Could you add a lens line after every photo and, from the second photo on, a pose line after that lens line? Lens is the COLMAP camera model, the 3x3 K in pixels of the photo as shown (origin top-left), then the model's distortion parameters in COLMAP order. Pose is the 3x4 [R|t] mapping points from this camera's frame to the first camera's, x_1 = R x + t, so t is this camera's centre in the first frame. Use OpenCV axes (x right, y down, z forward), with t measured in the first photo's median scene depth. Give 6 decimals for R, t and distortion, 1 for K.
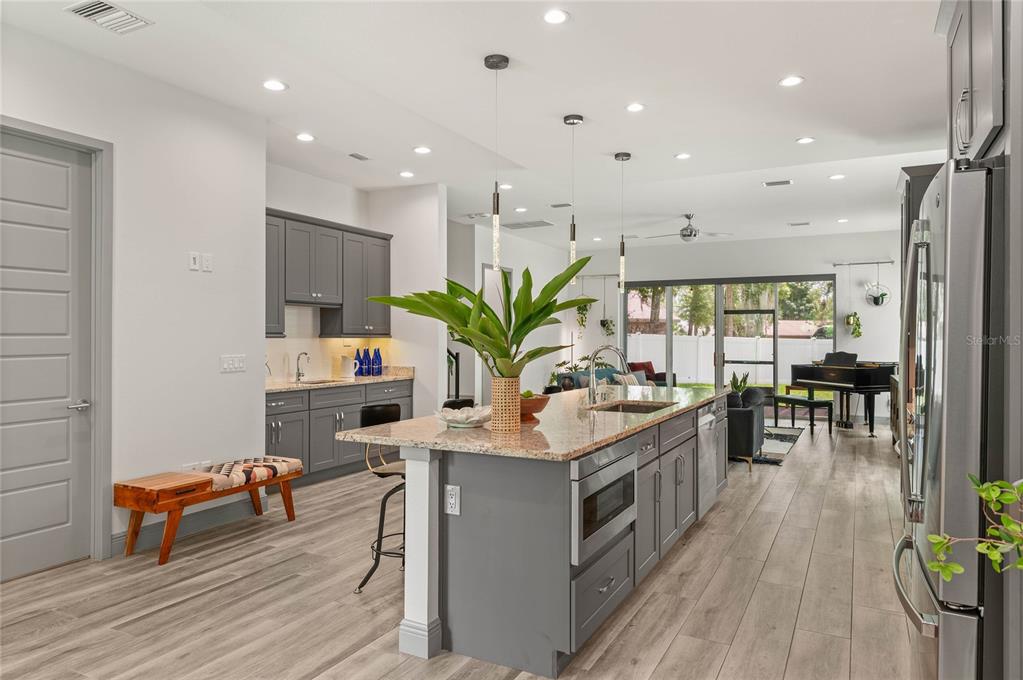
lens RADIAL K [[653.5, 0, 504.1], [0, 653.5, 340.5], [0, 0, 1]] dist [0.014539, -0.008417]
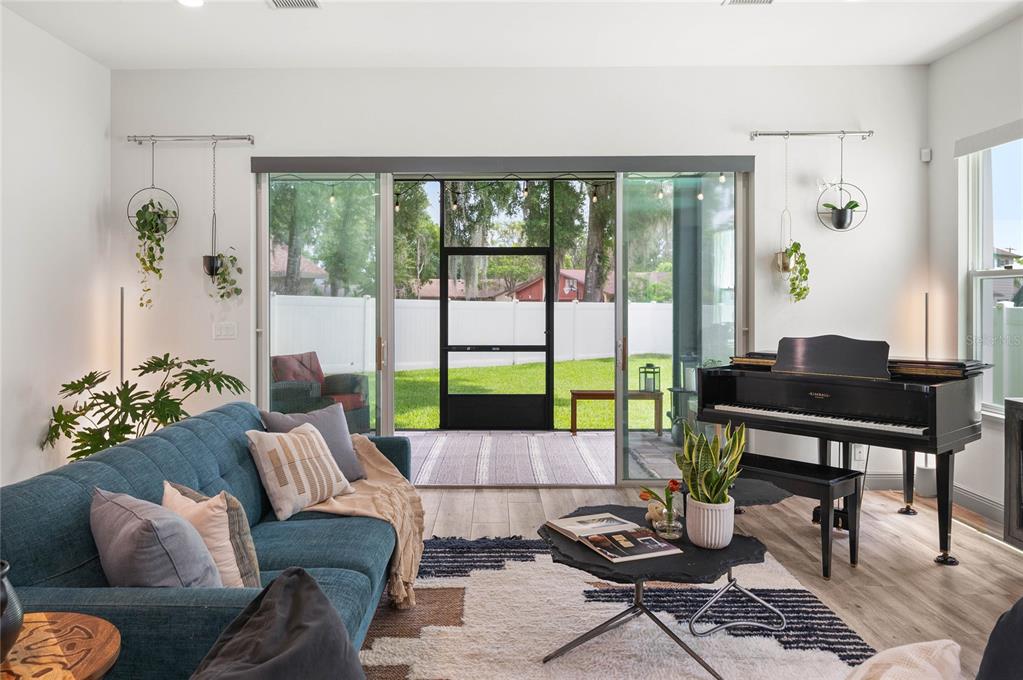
lens RADIAL K [[801.0, 0, 494.6], [0, 801.0, 307.6], [0, 0, 1]] dist [0.007431, 0.004634]
pose [[0.880486, -0.010846, 0.473948, 0.170084], [0.008327, 0.999938, 0.007414, -0.008750], [-0.473999, -0.002581, 0.880522, 1.144105]]
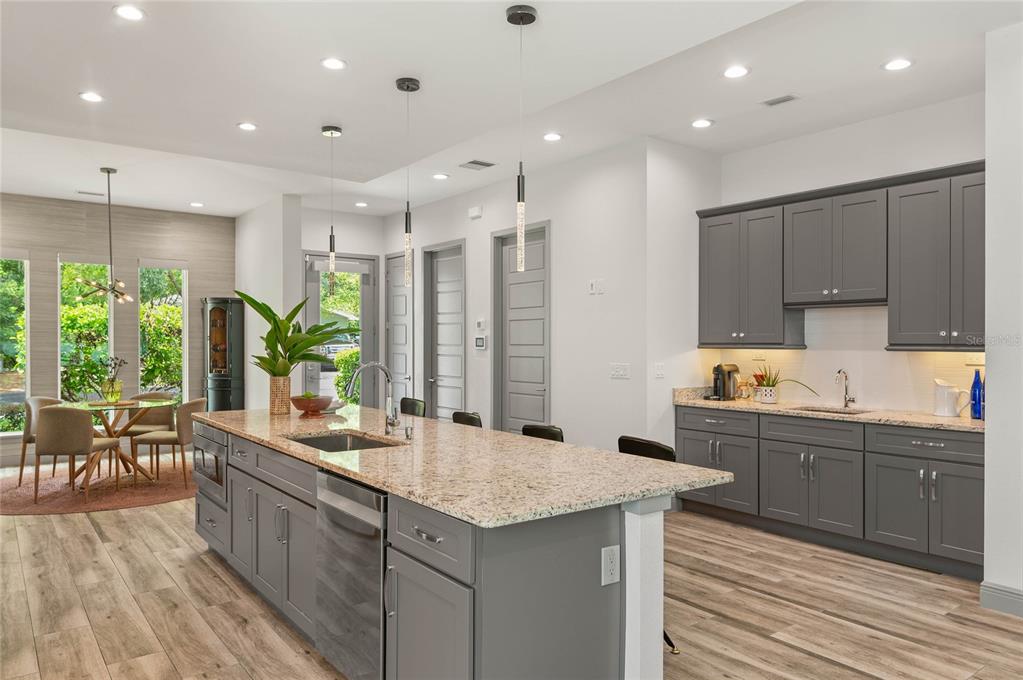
lens RADIAL K [[701.9, 0, 523.9], [0, 701.9, 343.2], [0, 0, 1]] dist [-0.001685, -0.003657]
pose [[-0.404754, 0.001206, -0.914425, 0.641105], [-0.005777, 0.999976, 0.003877, -0.013745], [0.914408, 0.006852, -0.404737, 1.124734]]
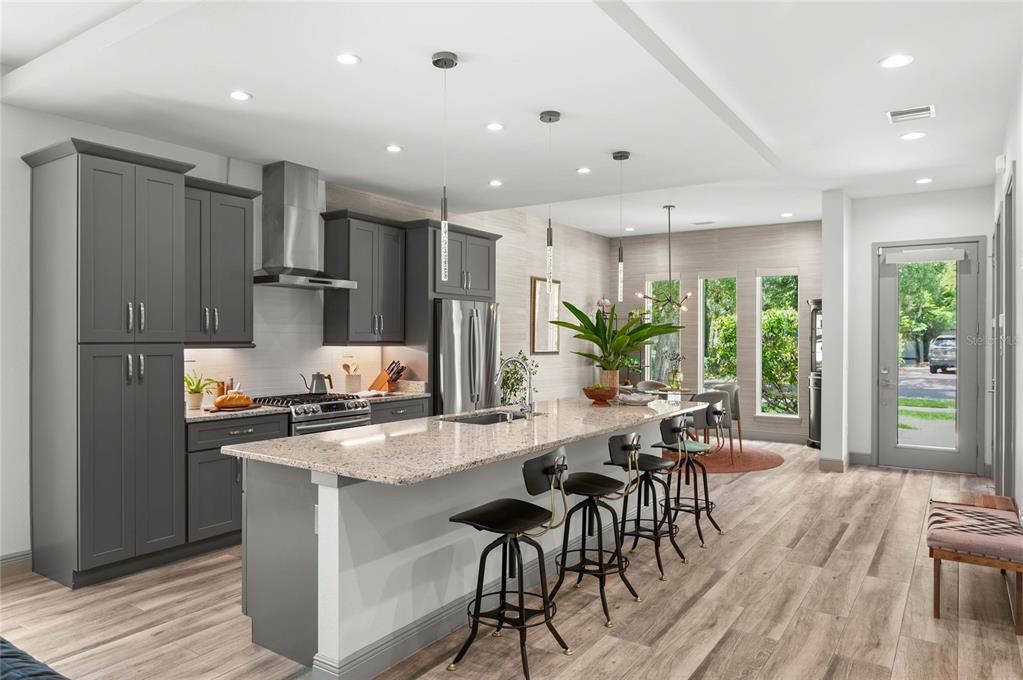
lens RADIAL K [[672.3, 0, 503.7], [0, 672.3, 342.6], [0, 0, 1]] dist [0.006131, -0.008744]
pose [[-0.993825, -0.008191, 0.110656, 0.047466], [-0.006894, 0.999903, 0.012098, -0.019245], [-0.110745, 0.011261, -0.993785, 1.484735]]
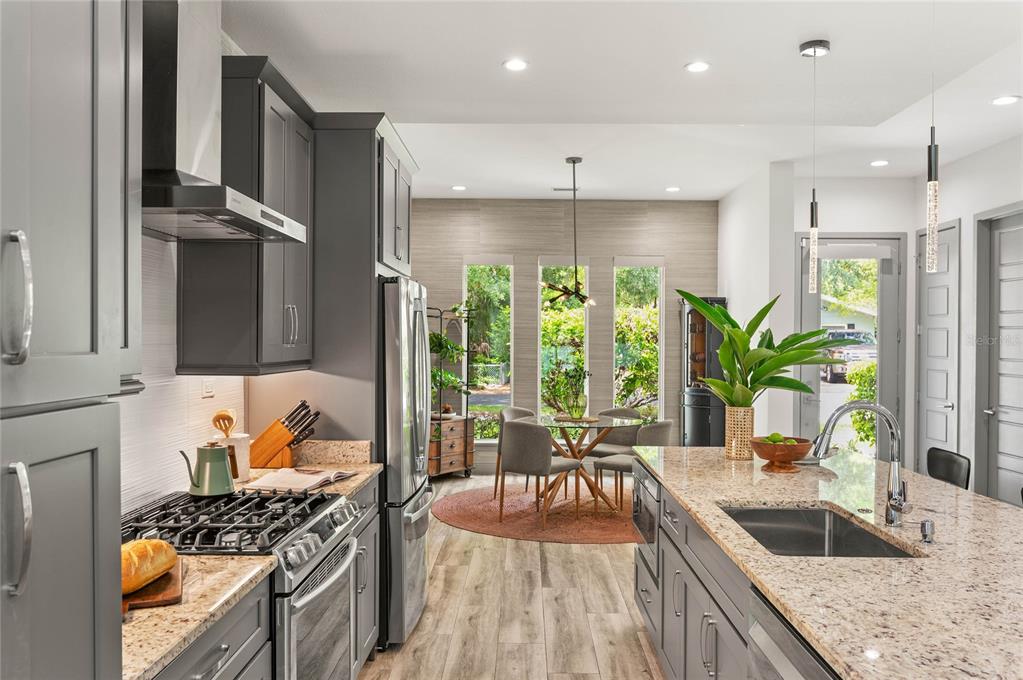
lens RADIAL K [[799.7, 0, 506.9], [0, 799.7, 346.9], [0, 0, 1]] dist [-0.001021, -0.010705]
pose [[-0.890248, -0.004247, -0.455456, 0.486690], [-0.010471, 0.999883, 0.011144, -0.025952], [0.455355, 0.014690, -0.890189, 1.040962]]
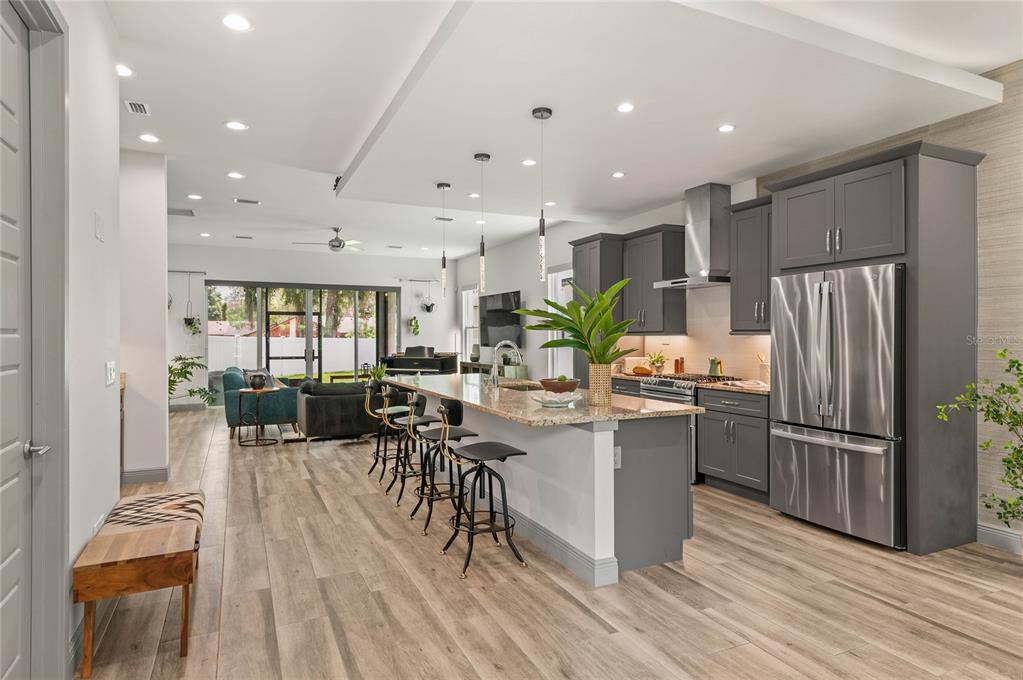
lens RADIAL K [[582.2, 0, 515.5], [0, 582.2, 336.0], [0, 0, 1]] dist [0.028480, -0.002004]
pose [[0.597521, -0.003614, 0.801845, -0.559292], [0.007853, 0.999968, -0.001344, -0.000335], [-0.801815, 0.007100, 0.597530, 0.224292]]
